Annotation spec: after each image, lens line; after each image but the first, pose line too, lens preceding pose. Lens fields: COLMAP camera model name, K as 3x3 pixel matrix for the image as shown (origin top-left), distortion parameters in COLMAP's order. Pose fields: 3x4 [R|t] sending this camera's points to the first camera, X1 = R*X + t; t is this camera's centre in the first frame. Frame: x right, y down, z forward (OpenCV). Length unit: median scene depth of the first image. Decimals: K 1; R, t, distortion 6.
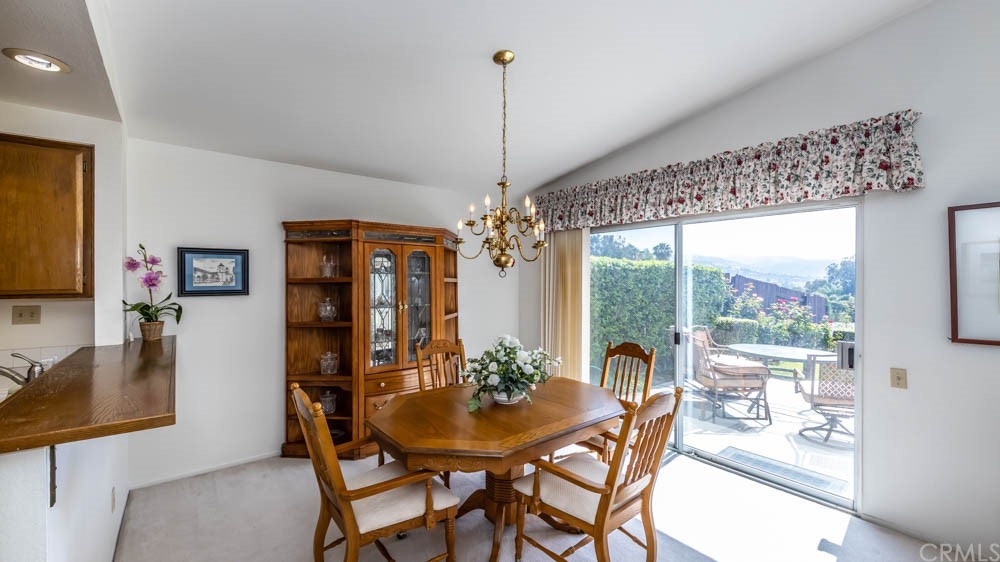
lens RADIAL K [[408.7, 0, 506.4], [0, 408.7, 278.7], [0, 0, 1]] dist [0.002084, -0.000095]
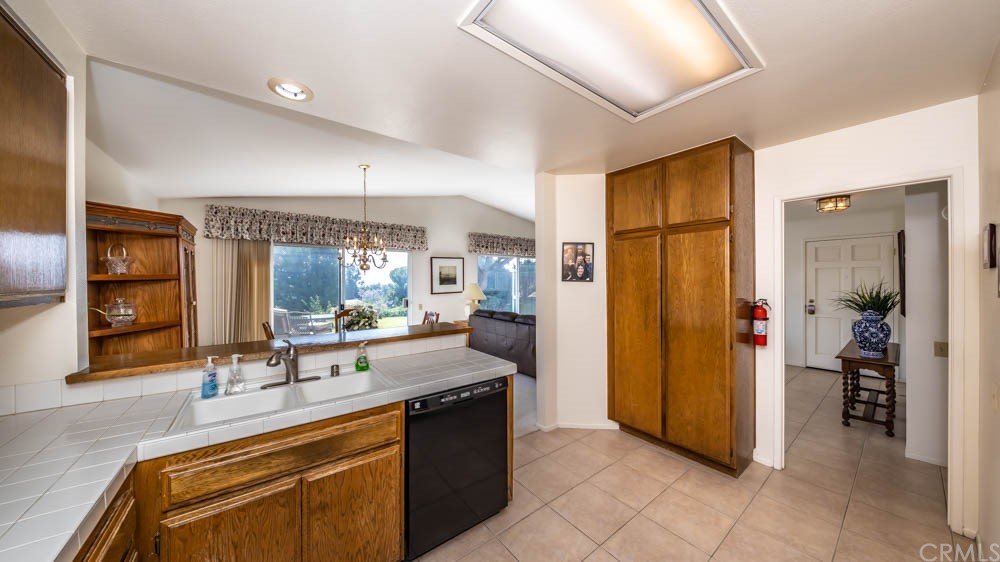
lens RADIAL K [[322.2, 0, 504.5], [0, 322.2, 281.3], [0, 0, 1]] dist [0.005519, -0.004892]
pose [[0.018498, -0.011385, 0.999764, -1.409646], [-0.000068, 0.999935, 0.011388, 0.006520], [-0.999829, -0.000279, 0.018496, 0.245566]]
